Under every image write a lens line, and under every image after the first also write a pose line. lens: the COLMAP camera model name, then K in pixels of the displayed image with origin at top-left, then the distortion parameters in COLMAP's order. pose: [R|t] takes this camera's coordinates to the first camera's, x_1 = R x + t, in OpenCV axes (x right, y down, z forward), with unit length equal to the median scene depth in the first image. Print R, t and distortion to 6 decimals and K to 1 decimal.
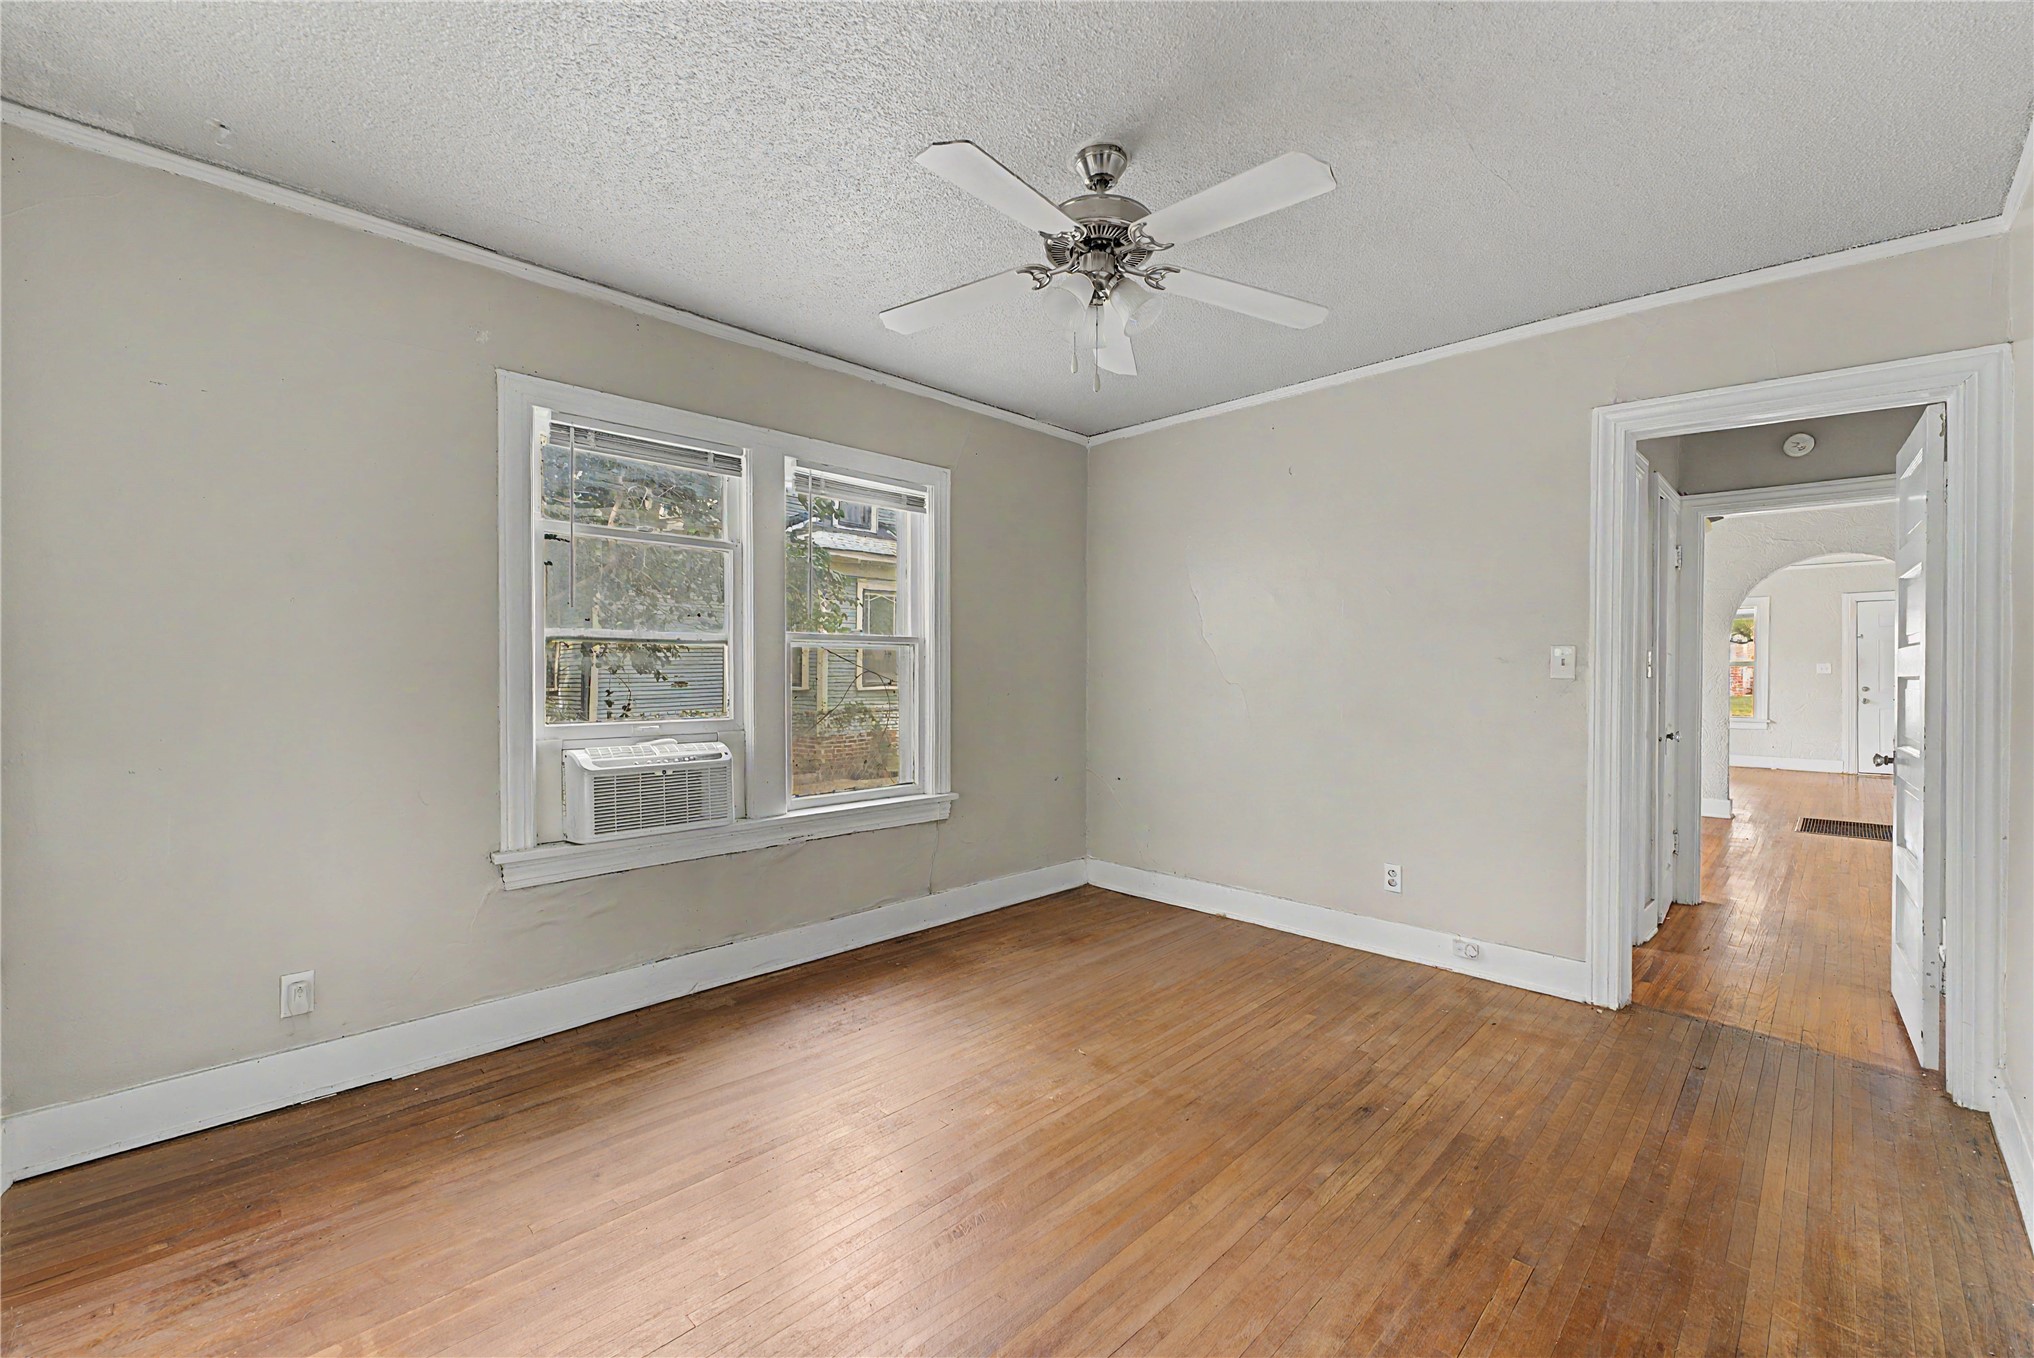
lens RADIAL K [[829.3, 0, 1024.9], [0, 829.3, 669.6], [0, 0, 1]] dist [-0.001248, 0.000041]
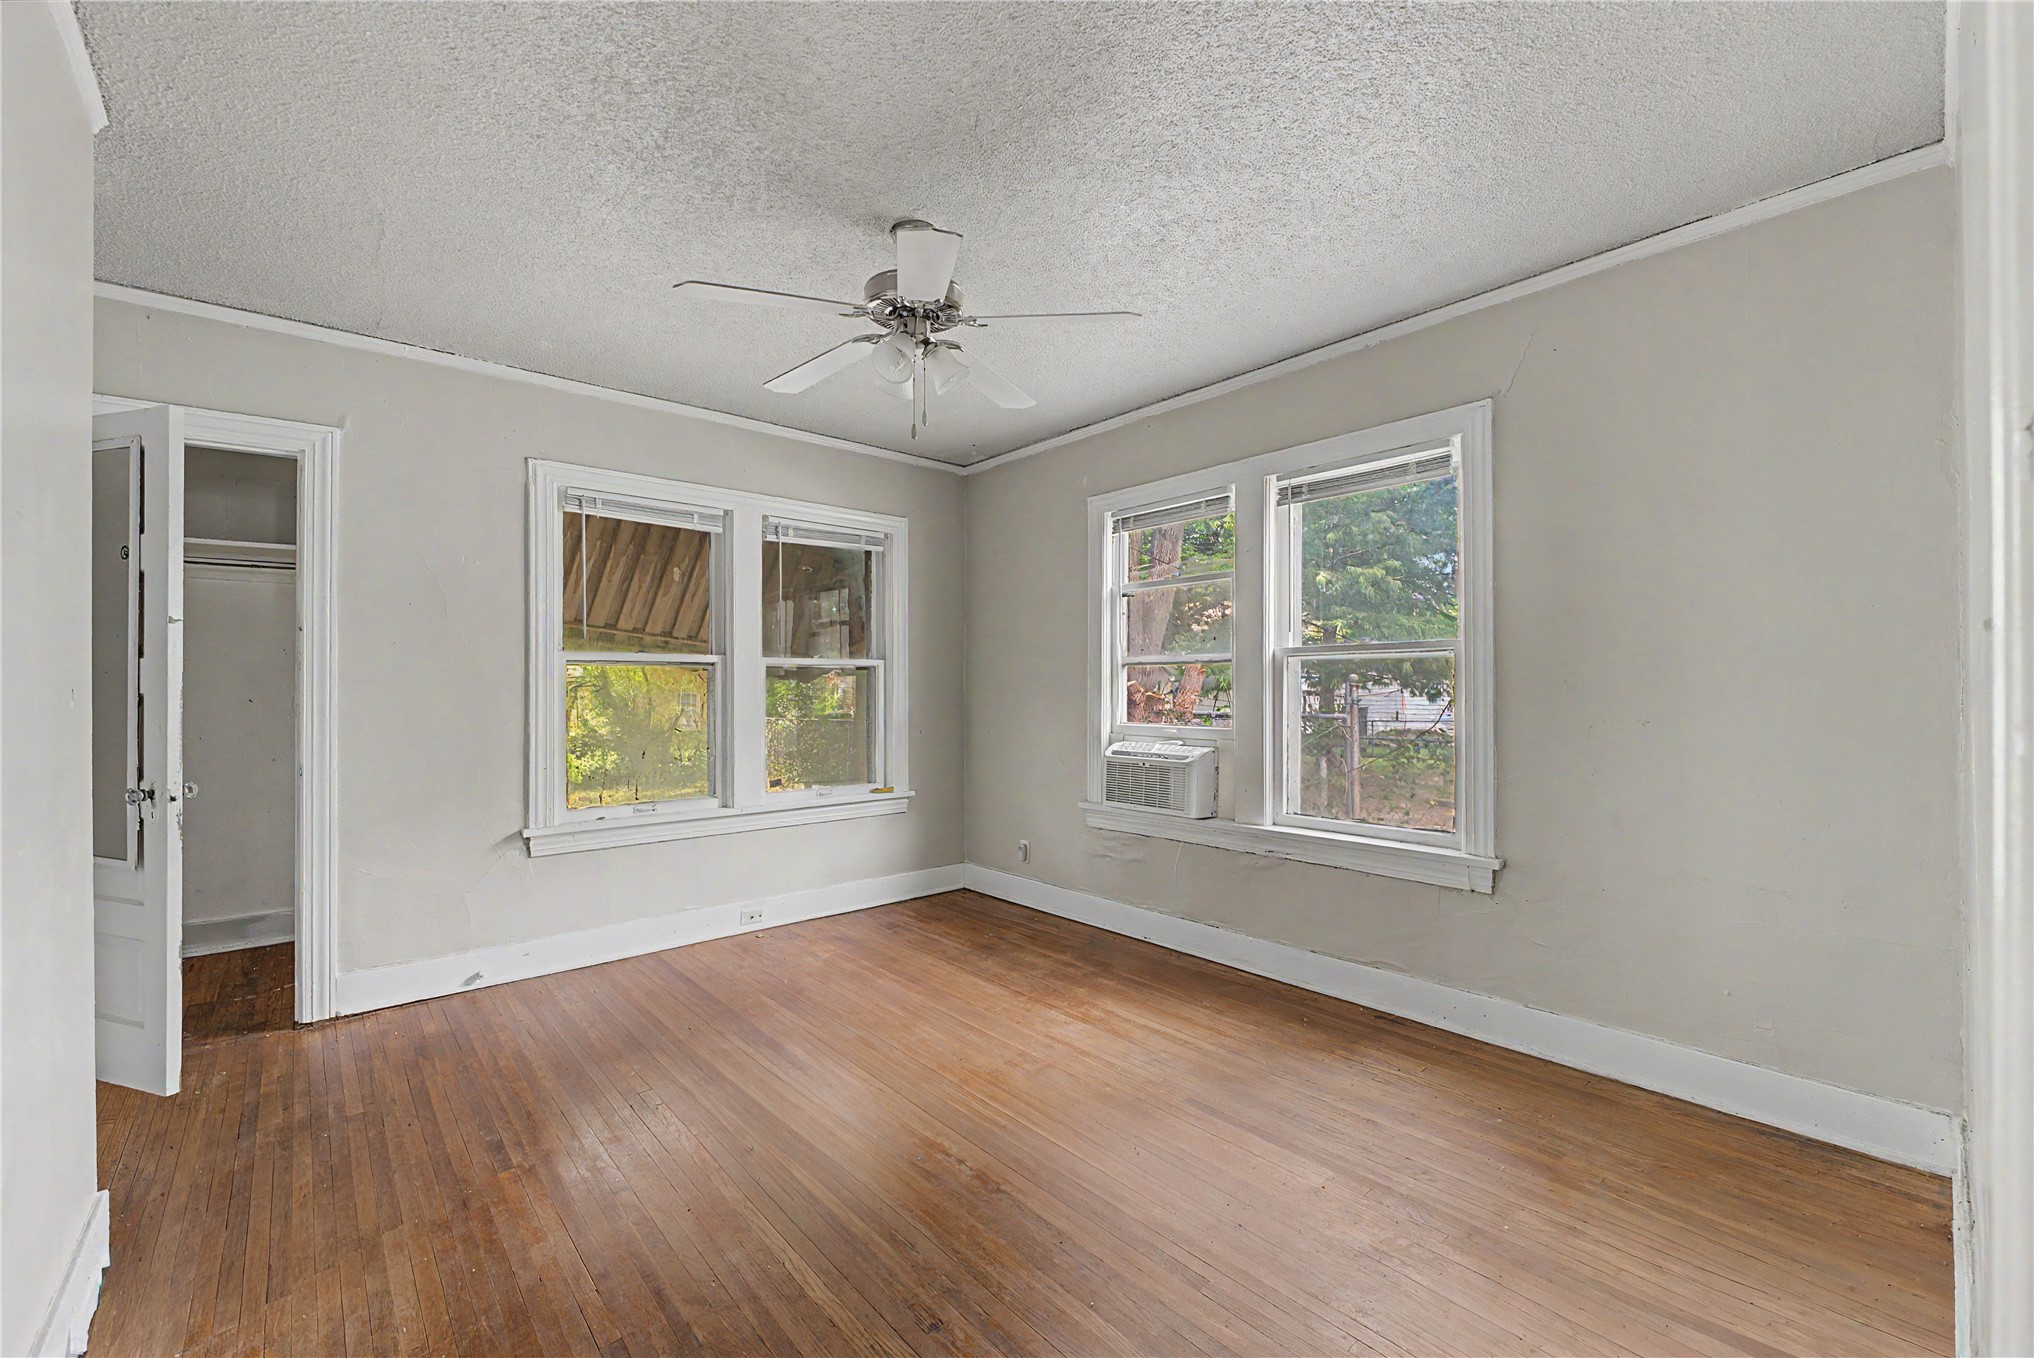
lens RADIAL K [[822.0, 0, 1018.3], [0, 822.0, 684.4], [0, 0, 1]] dist [-0.002078, -0.001030]
pose [[-0.068053, -0.004955, -0.997669, 0.842213], [0.005567, 0.999970, -0.005347, 0.003342], [0.997666, -0.005918, -0.068024, 0.866355]]
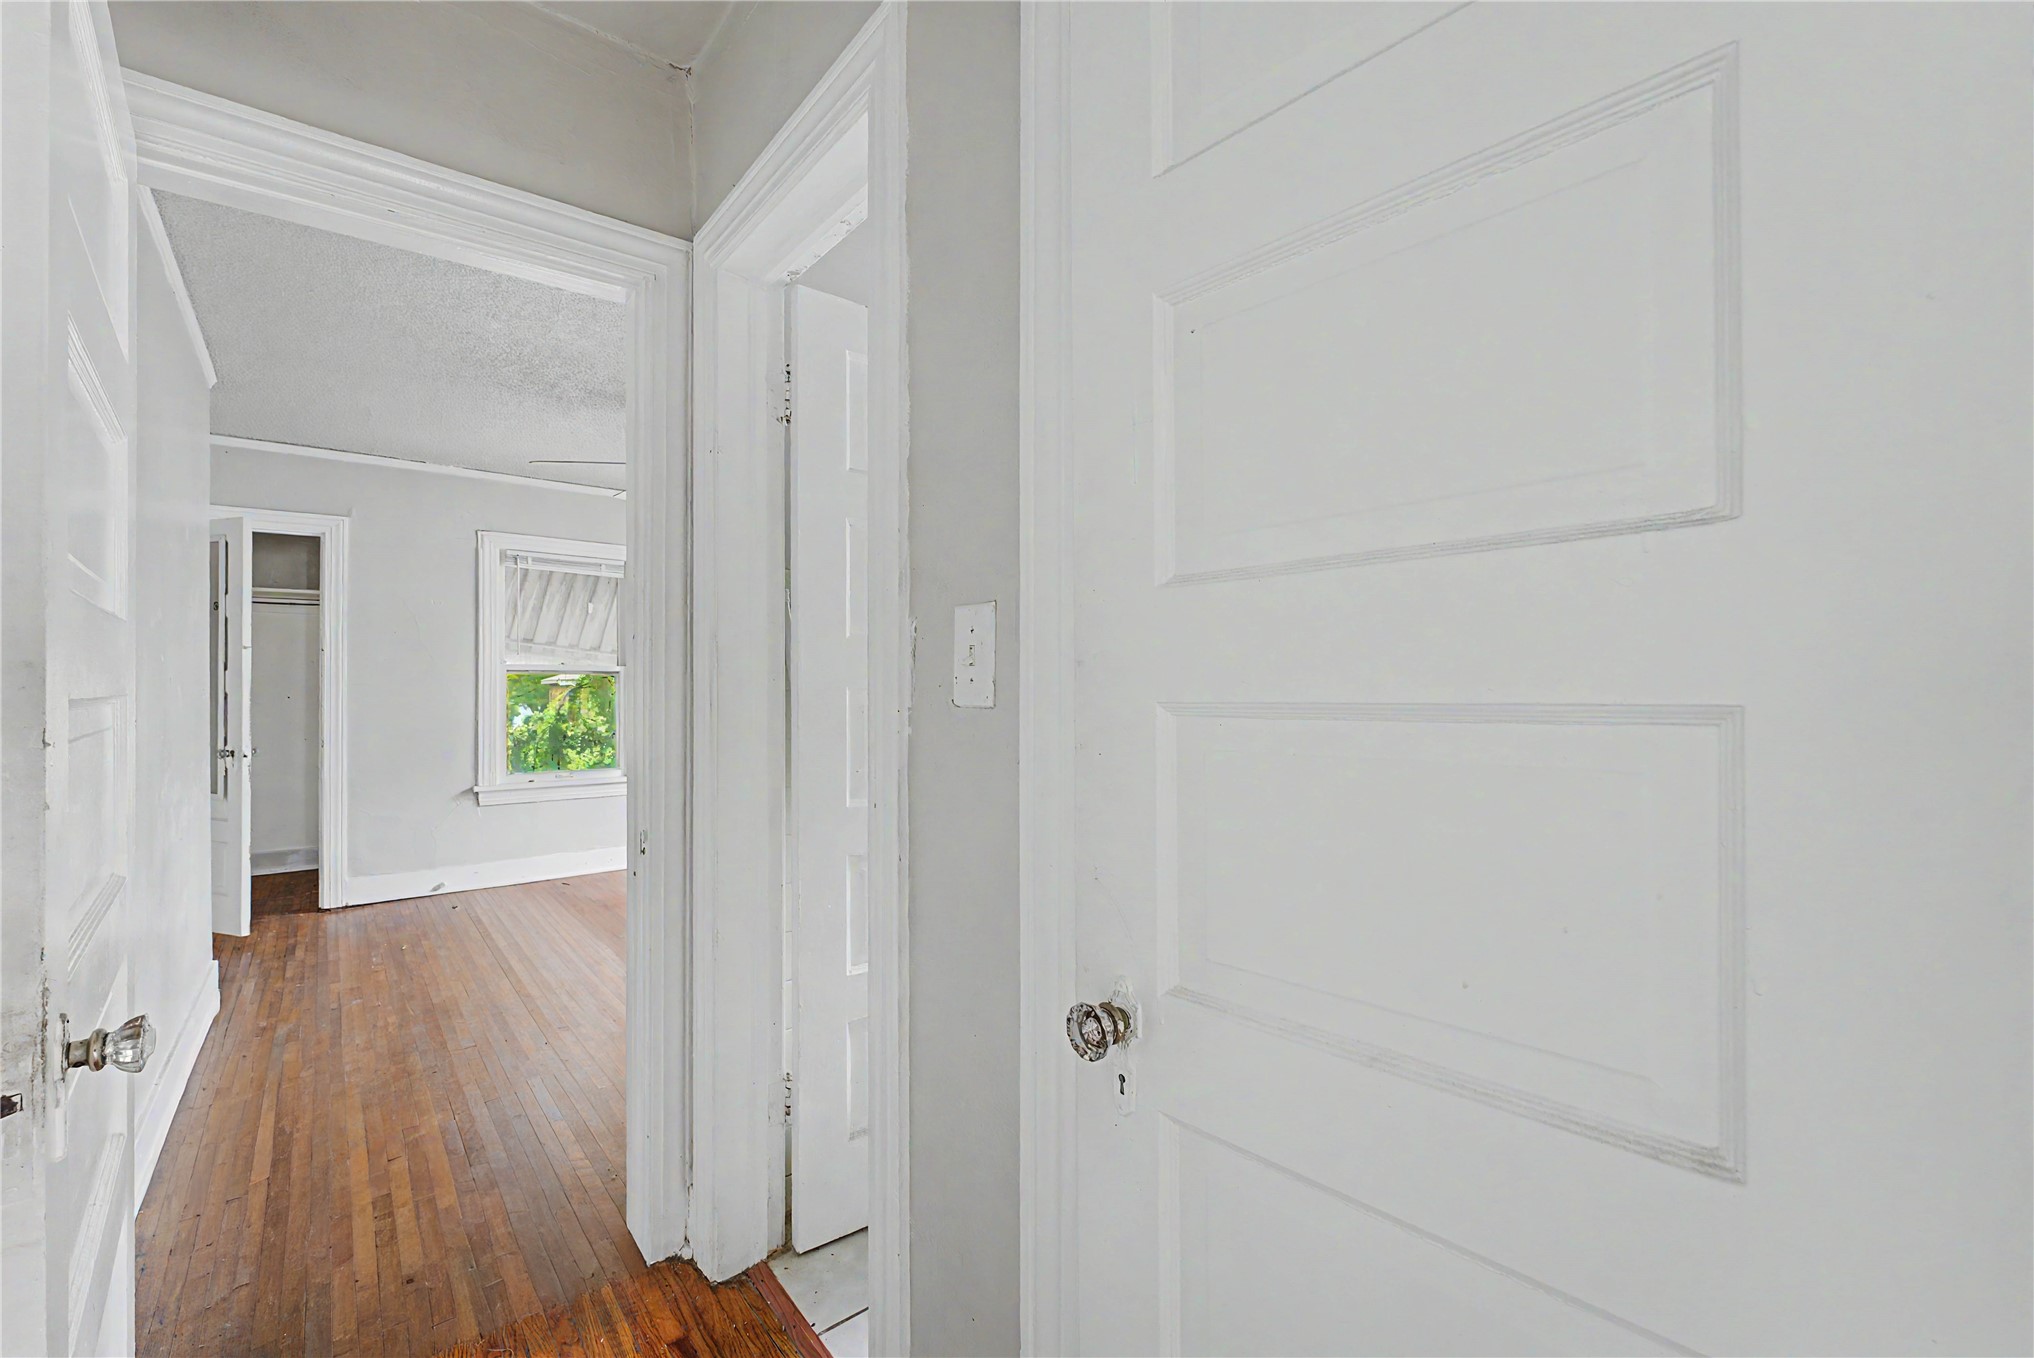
lens RADIAL K [[826.2, 0, 1019.3], [0, 826.2, 690.9], [0, 0, 1]] dist [-0.000340, 0.000519]
pose [[-0.087599, -0.000312, -0.996156, 1.329307], [0.001214, 0.999999, -0.000420, 0.003315], [0.996155, -0.001246, -0.087599, 1.358163]]
